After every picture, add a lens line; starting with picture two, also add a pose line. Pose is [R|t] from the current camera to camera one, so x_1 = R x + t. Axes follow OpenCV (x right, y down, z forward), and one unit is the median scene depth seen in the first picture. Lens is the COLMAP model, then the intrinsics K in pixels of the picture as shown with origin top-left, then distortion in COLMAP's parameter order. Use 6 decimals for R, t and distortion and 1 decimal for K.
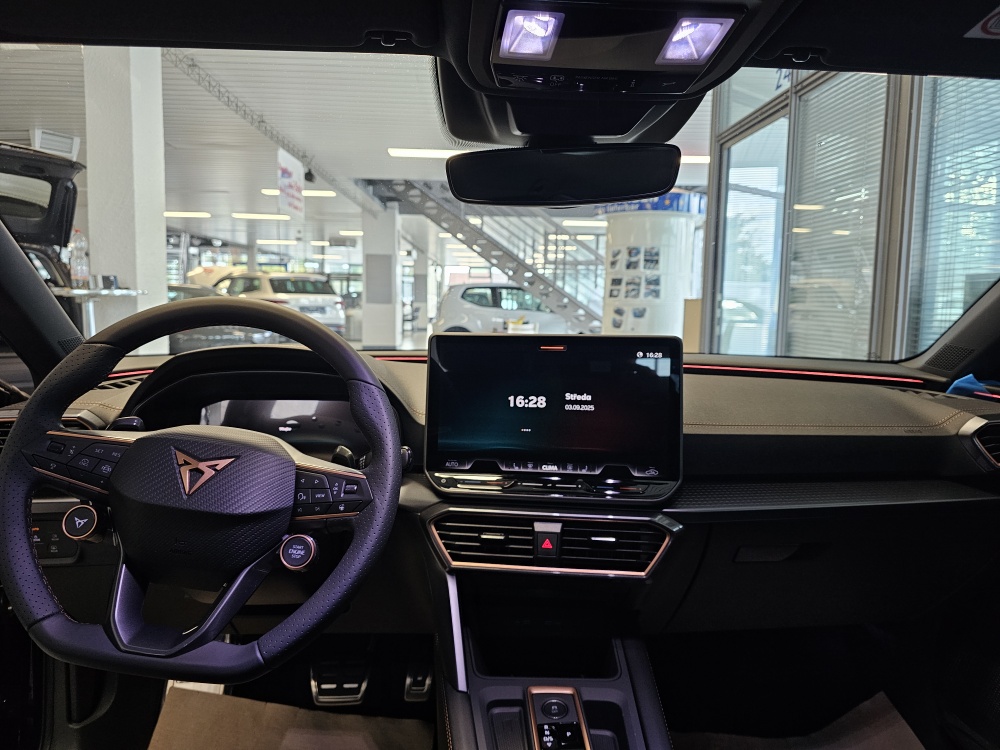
lens RADIAL K [[678.2, 0, 505.2], [0, 678.2, 374.3], [0, 0, 1]] dist [0.048057, -0.058534]
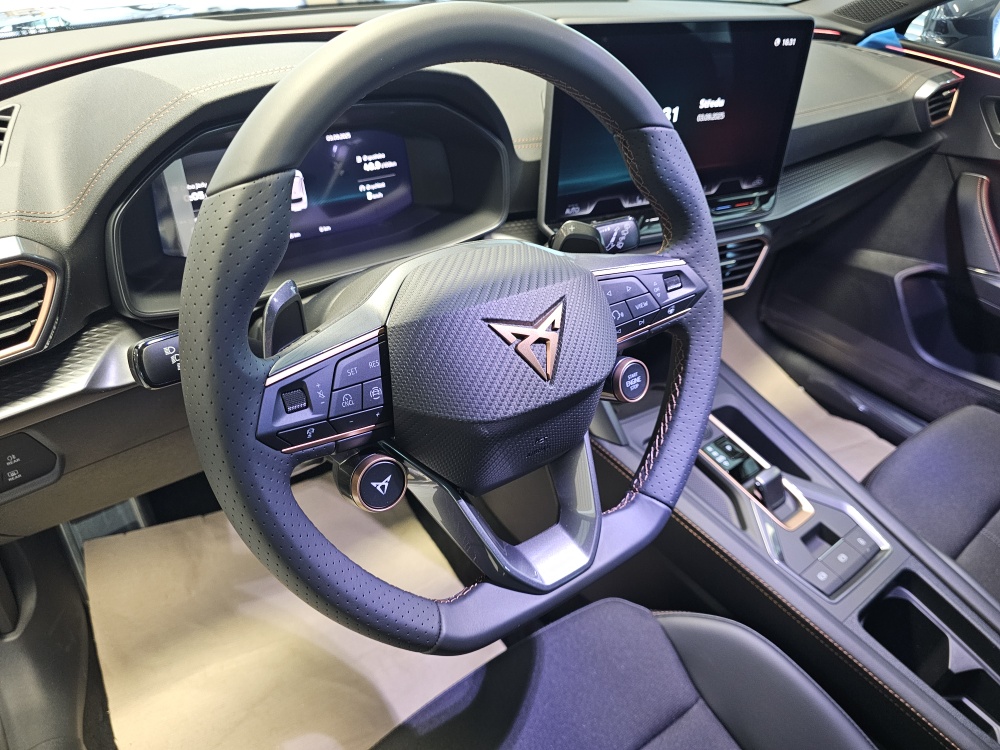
lens RADIAL K [[678.2, 0, 505.2], [0, 678.2, 374.3], [0, 0, 1]] dist [0.048057, -0.058534]
pose [[0.825400, -0.295054, 0.481309, -0.065043], [-0.004963, 0.848729, 0.528804, -0.013665], [-0.564527, -0.438864, 0.699077, 0.046722]]
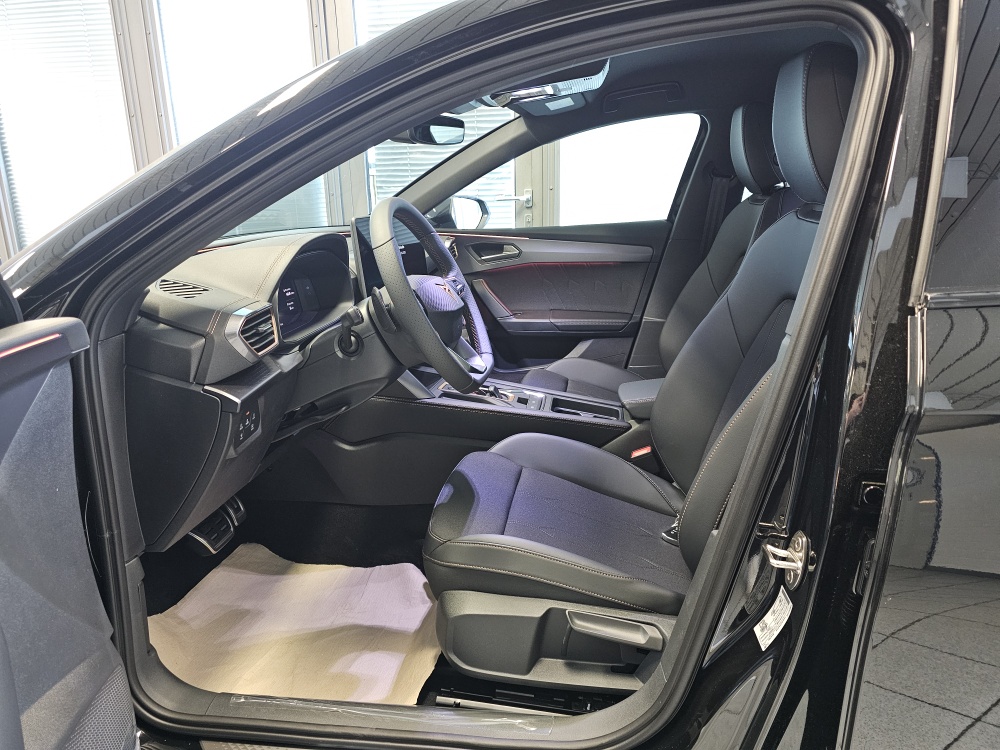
lens RADIAL K [[668.4, 0, 502.0], [0, 668.4, 372.1], [0, 0, 1]] dist [0.062462, -0.055167]
pose [[0.195441, -0.281206, 0.939535, -0.186845], [0.127372, 0.957174, 0.259989, -0.009211], [-0.972409, 0.068858, 0.222889, 0.036888]]
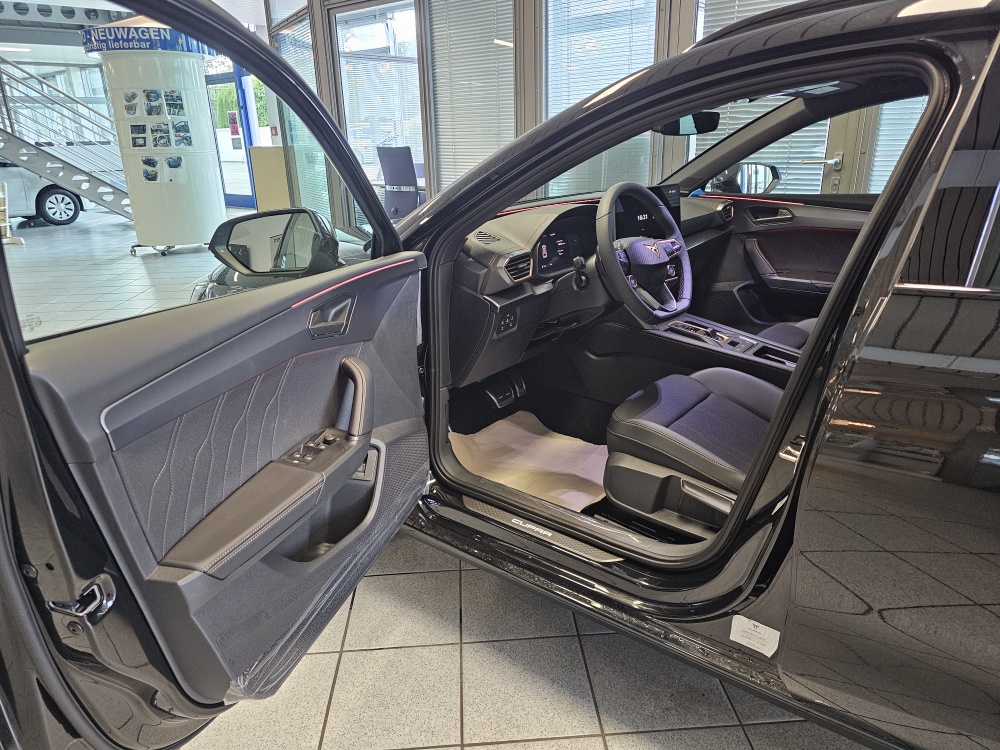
lens RADIAL K [[668.4, 0, 502.0], [0, 668.4, 372.1], [0, 0, 1]] dist [0.062462, -0.055167]
pose [[0.675126, -0.279682, 0.682629, -0.231809], [0.116132, 0.954101, 0.276052, -0.016845], [-0.728504, -0.107095, 0.676619, -0.033834]]
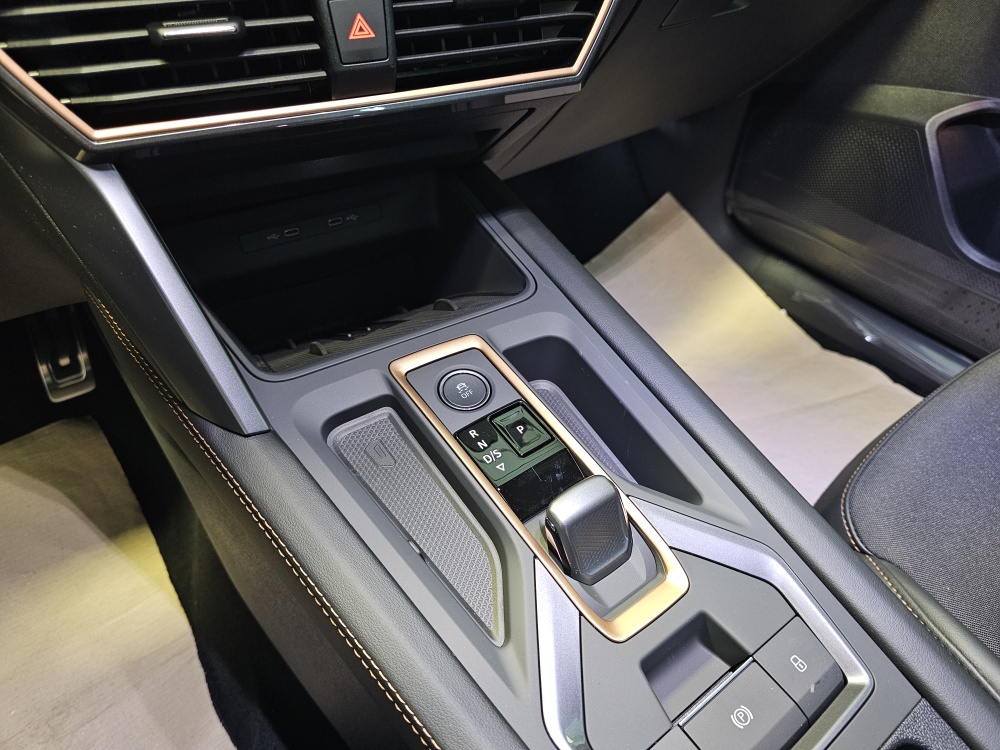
lens RADIAL K [[678.2, 0, 505.2], [0, 678.2, 374.3], [0, 0, 1]] dist [0.048057, -0.058534]
pose [[0.837450, -0.350635, 0.419205, -0.010036], [0.032137, 0.797320, 0.602701, 0.019108], [-0.545569, -0.491260, 0.678984, 0.065852]]
